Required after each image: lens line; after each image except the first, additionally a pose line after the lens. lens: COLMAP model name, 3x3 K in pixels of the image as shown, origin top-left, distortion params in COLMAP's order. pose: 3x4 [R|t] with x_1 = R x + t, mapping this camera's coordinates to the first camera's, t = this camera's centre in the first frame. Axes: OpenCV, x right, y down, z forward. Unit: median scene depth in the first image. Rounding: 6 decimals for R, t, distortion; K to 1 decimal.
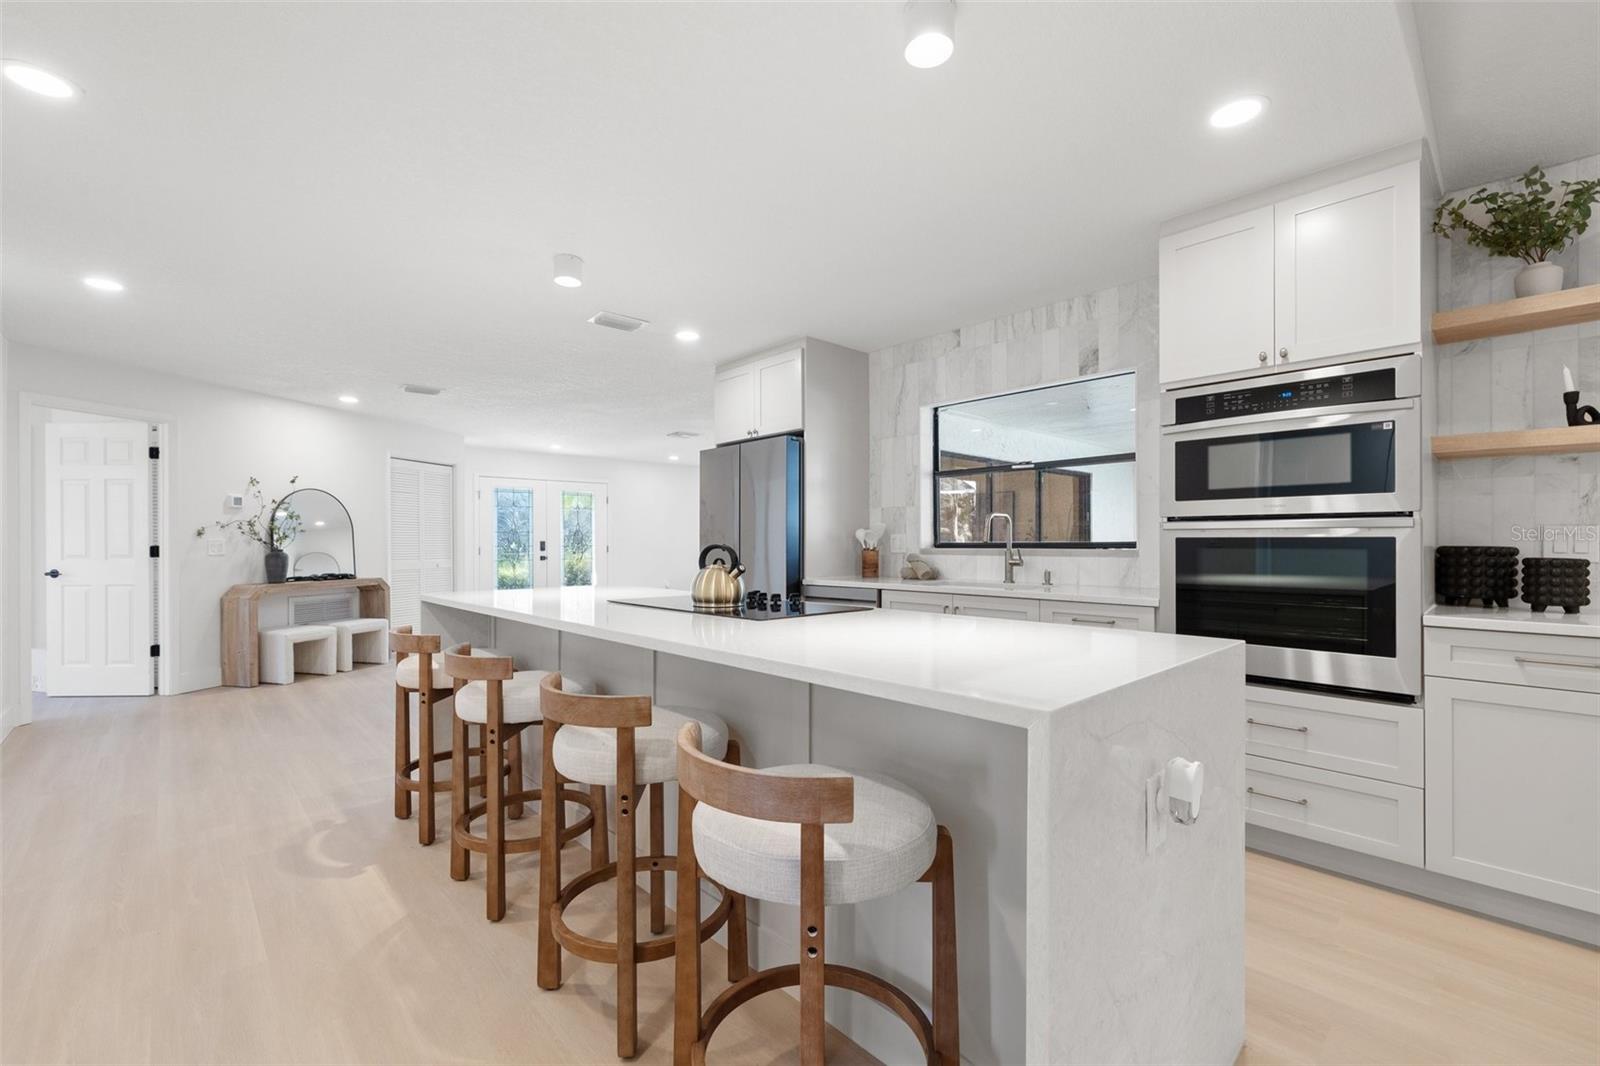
lens RADIAL K [[674.9, 0, 795.5], [0, 674.9, 539.0], [0, 0, 1]] dist [-0.000516, -0.000120]
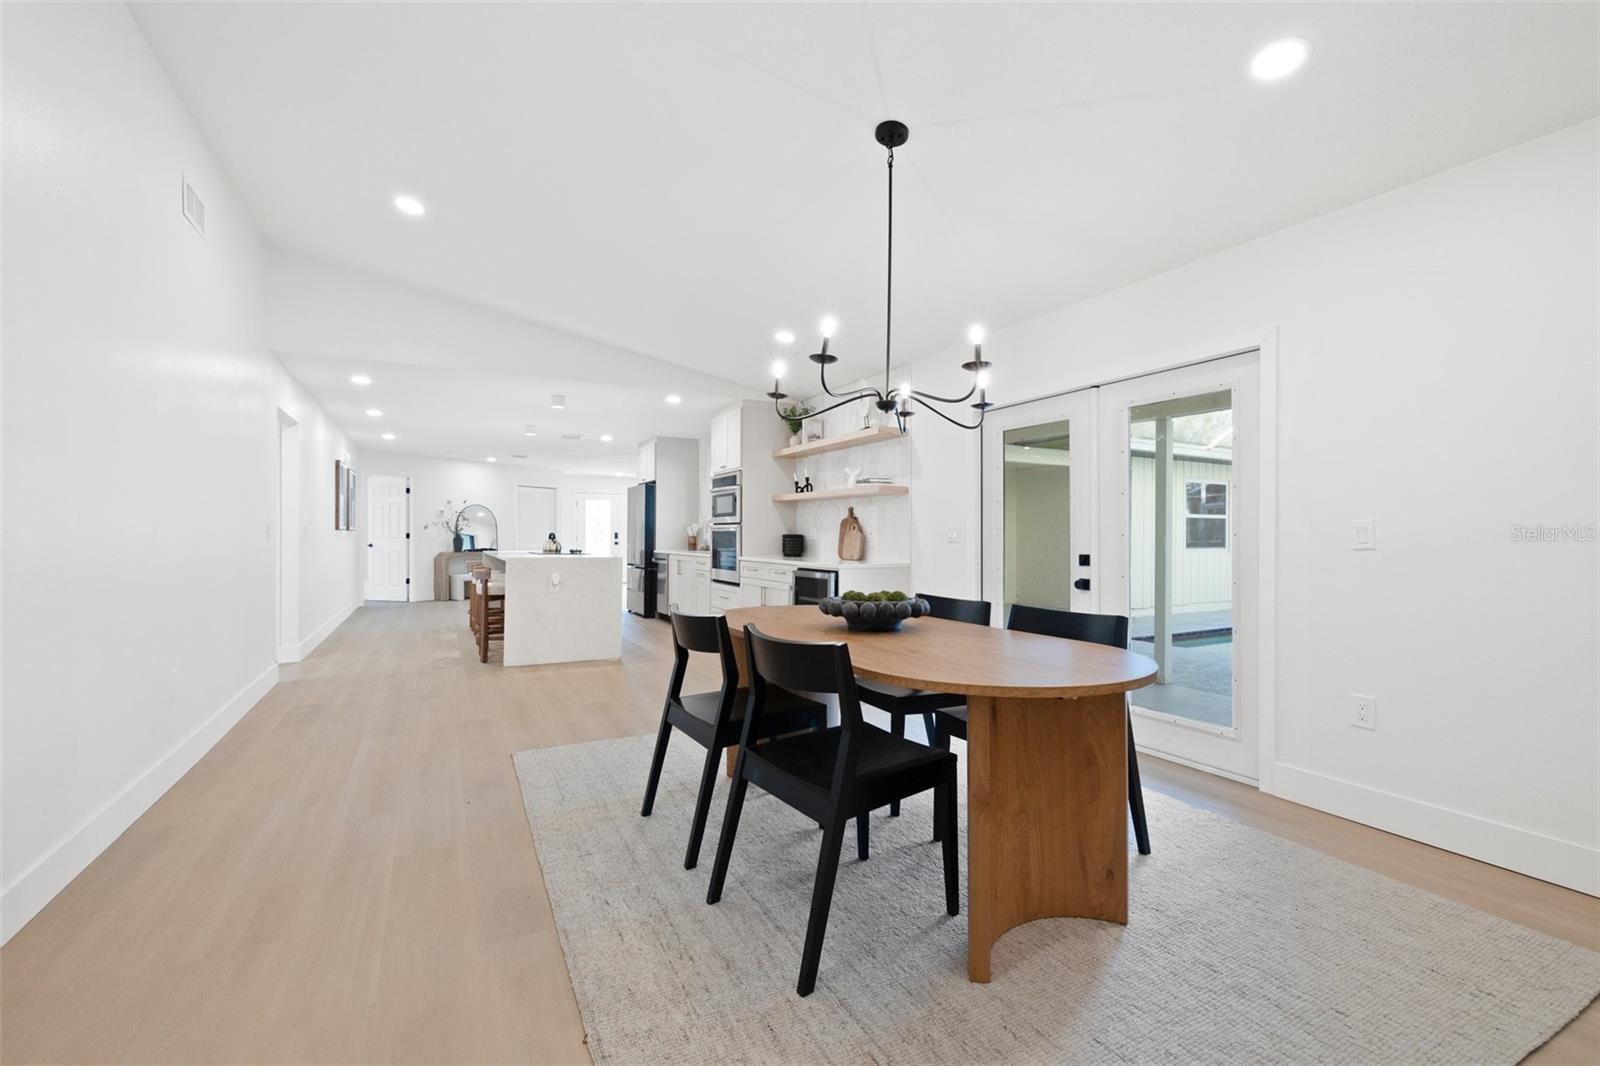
lens RADIAL K [[664.5, 0, 791.9], [0, 664.5, 534.0], [0, 0, 1]] dist [-0.000616, 0.000028]
pose [[0.967115, 0.005997, -0.254268, 1.052211], [-0.005755, 0.999982, 0.001695, 0.002196], [0.254274, -0.000175, 0.967132, -1.006527]]
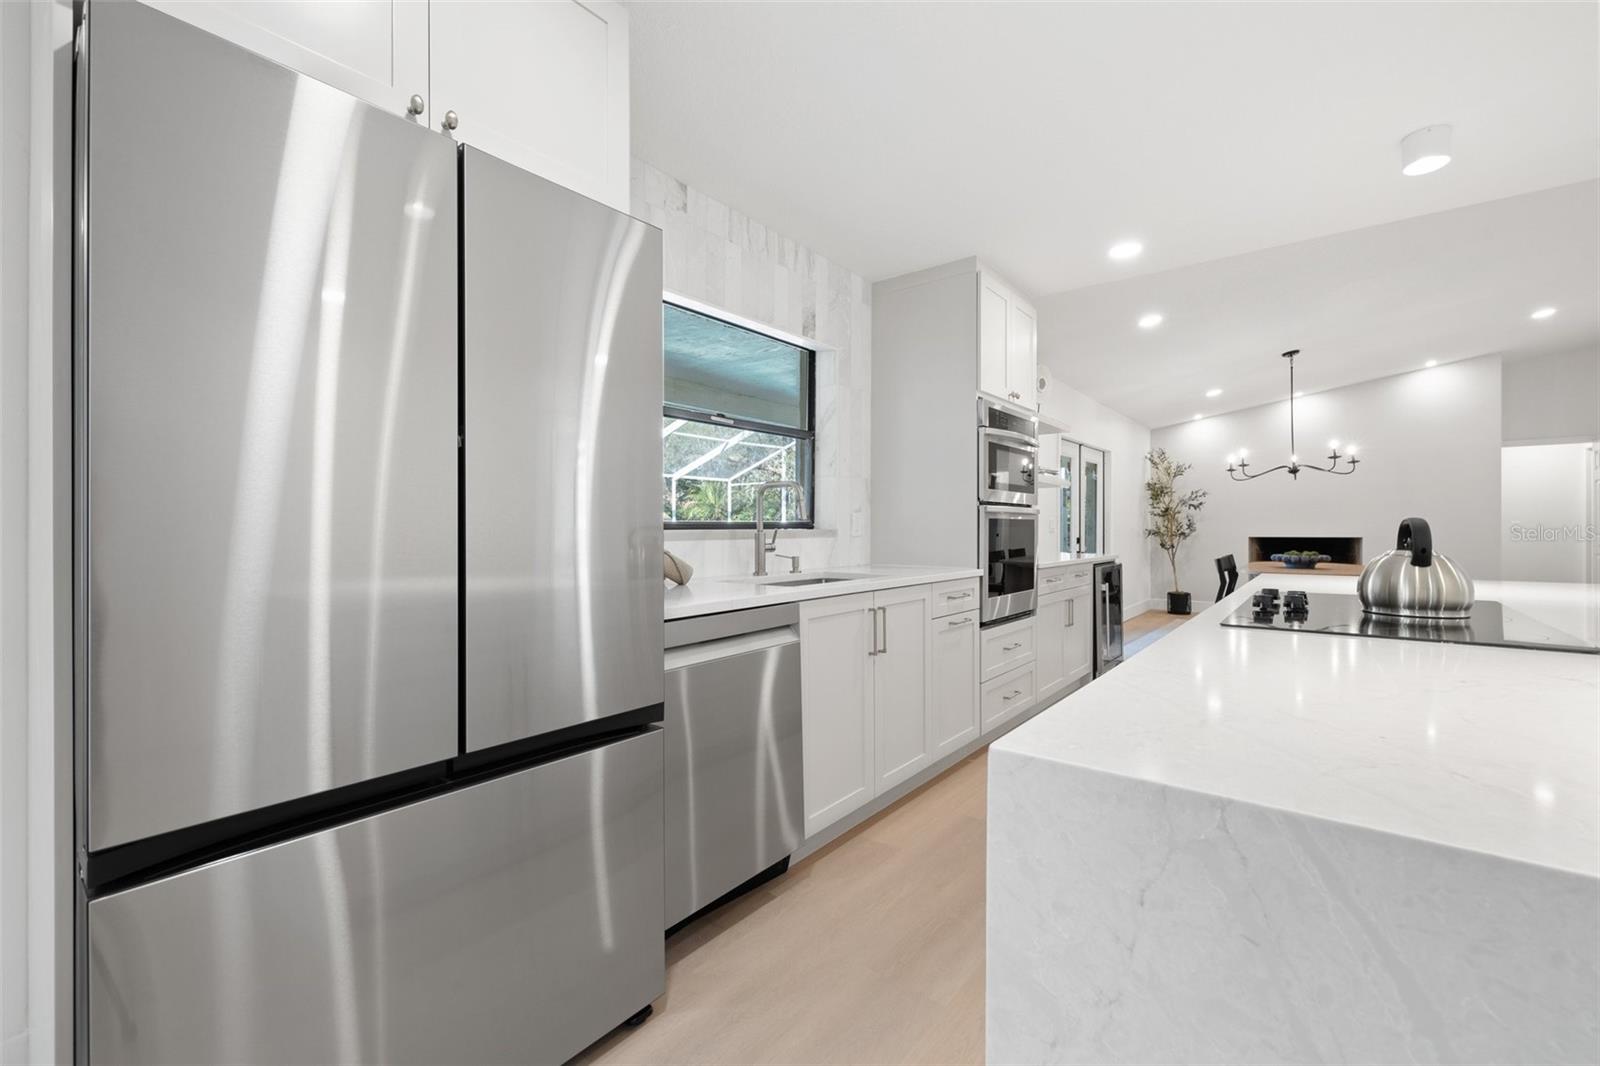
lens RADIAL K [[673.0, 0, 787.1], [0, 673.0, 528.4], [0, 0, 1]] dist [-0.001075, -0.000173]
pose [[-0.135146, 0.000927, 0.990825, -0.419536], [-0.003789, 0.999992, -0.001452, 0.013447], [-0.990818, -0.003950, -0.135141, 1.046654]]
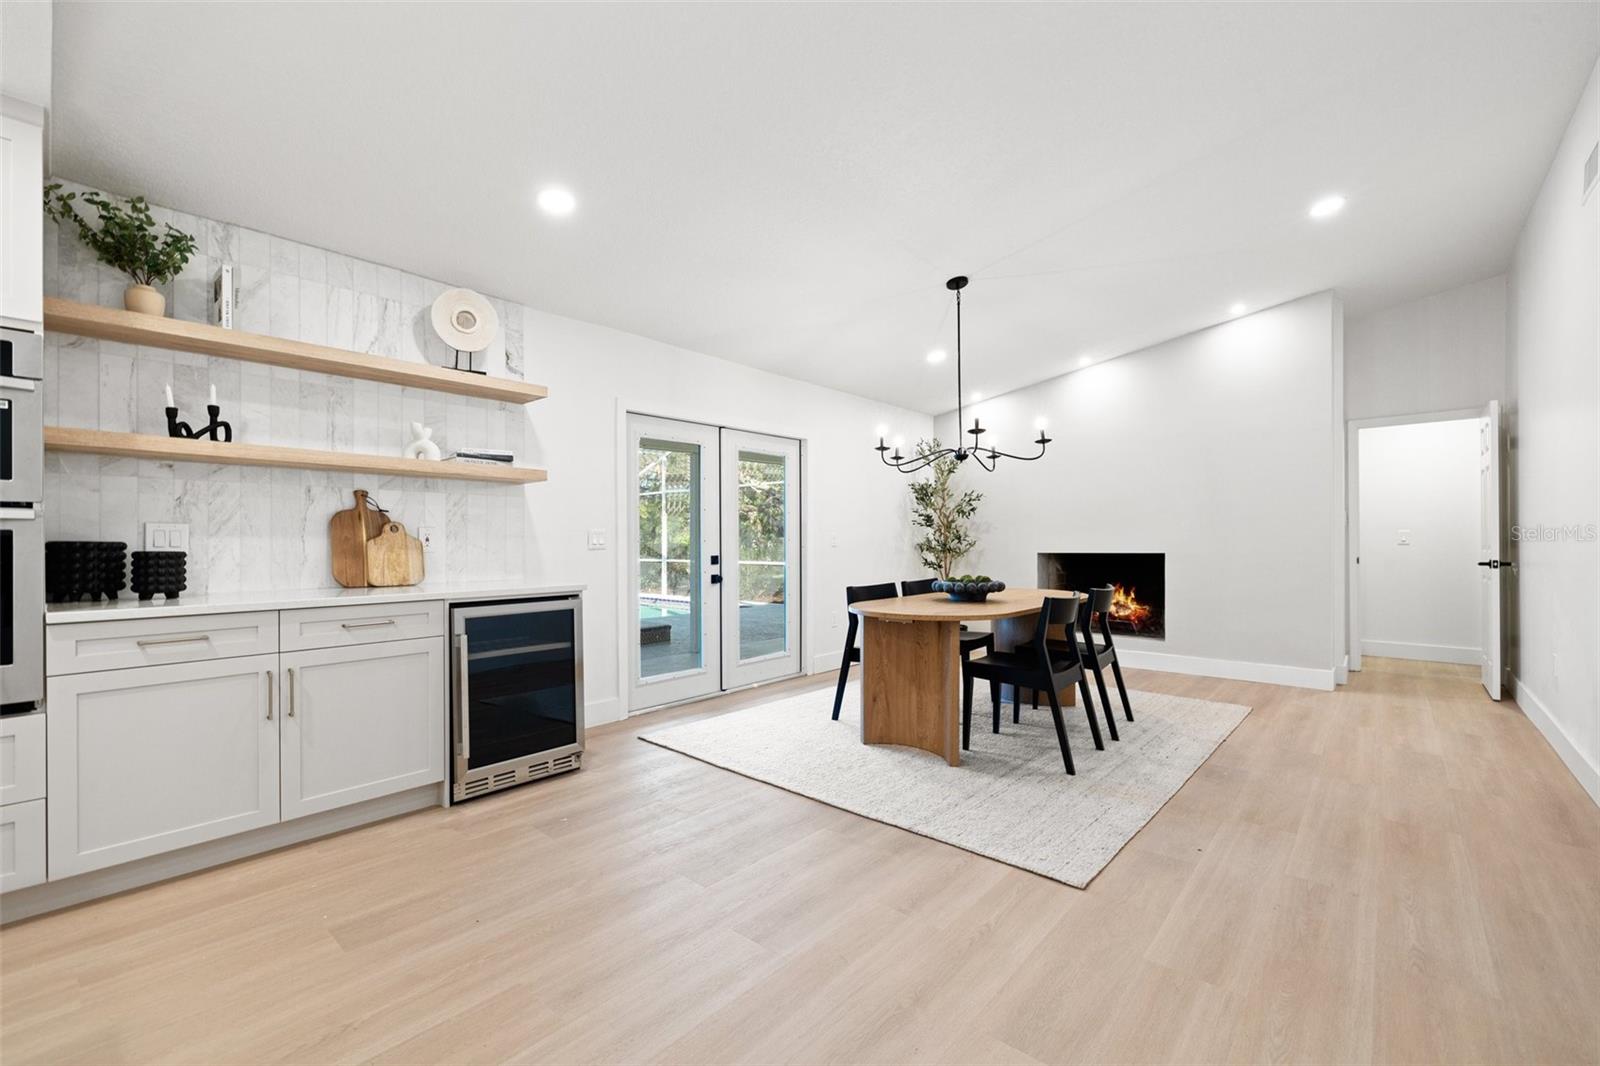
lens RADIAL K [[666.4, 0, 787.9], [0, 666.4, 538.2], [0, 0, 1]] dist [-0.000845, -0.000544]
pose [[-0.086526, 0.007770, 0.996219, -0.044592], [0.000747, 0.999970, -0.007735, 0.008895], [-0.996249, 0.000075, -0.086529, 0.024792]]
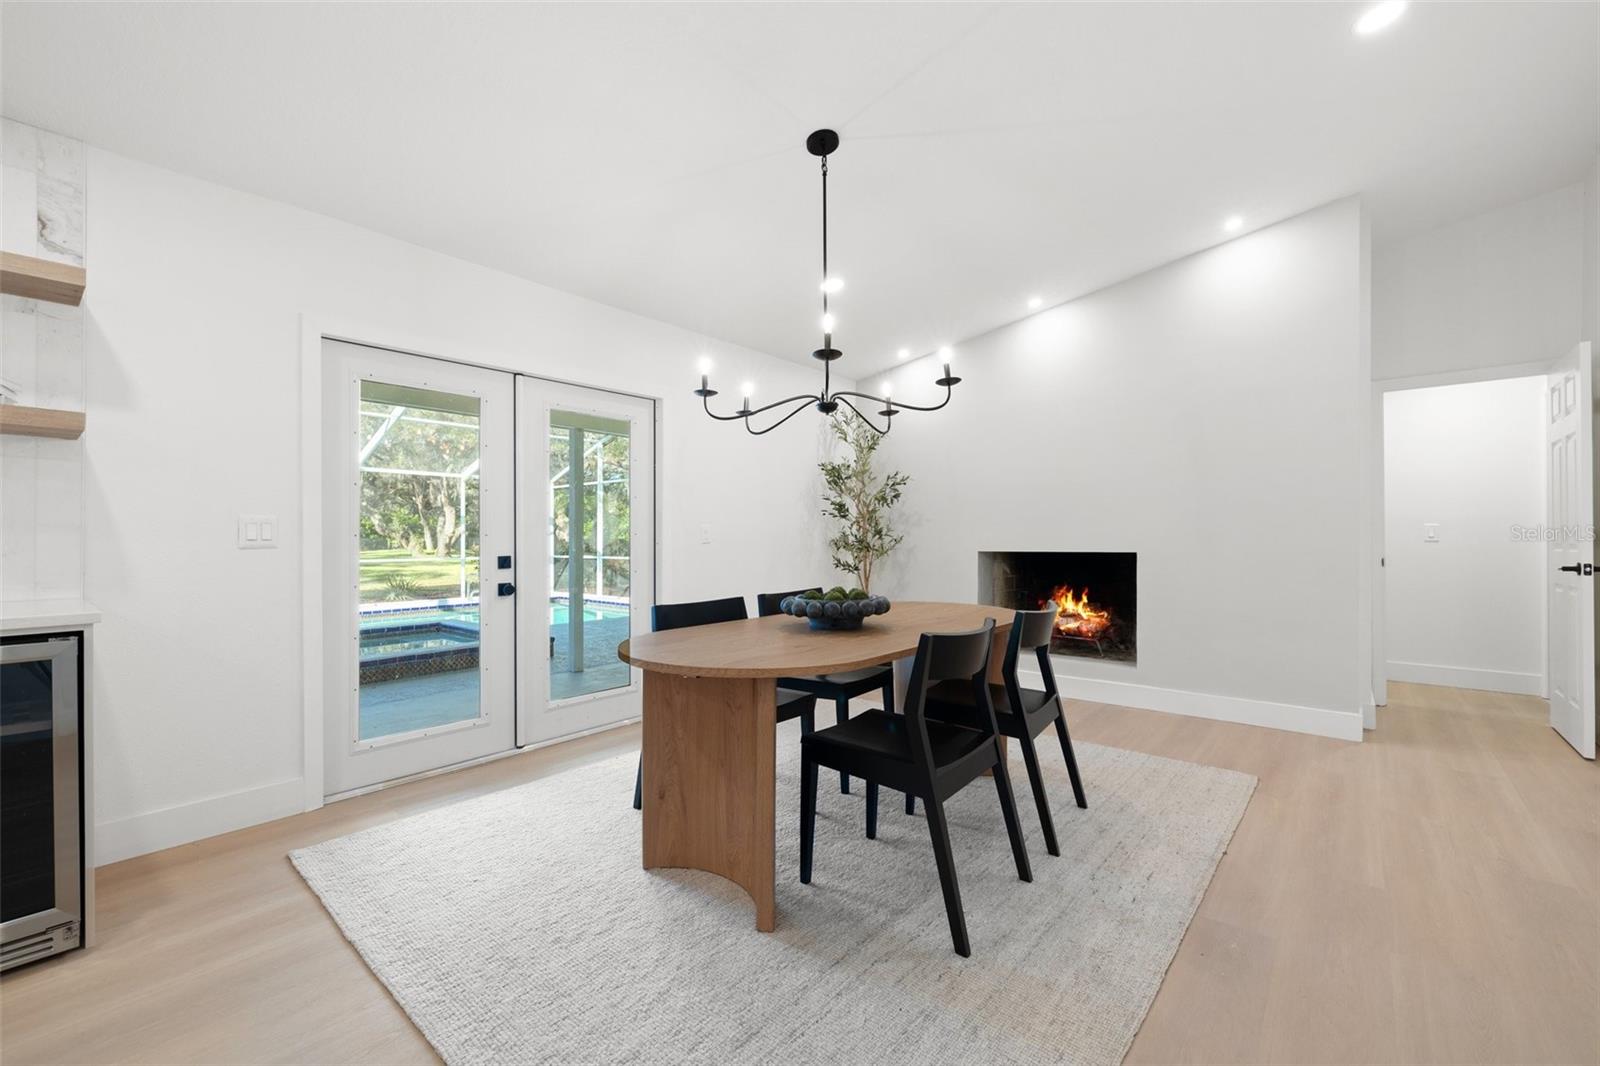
lens RADIAL K [[664.5, 0, 791.9], [0, 664.5, 534.0], [0, 0, 1]] dist [-0.000616, 0.000028]
pose [[-0.115680, 0.007214, 0.993260, 0.301993], [-0.000994, 0.999972, -0.007378, 0.008564], [-0.993286, -0.001841, -0.115670, -0.222858]]
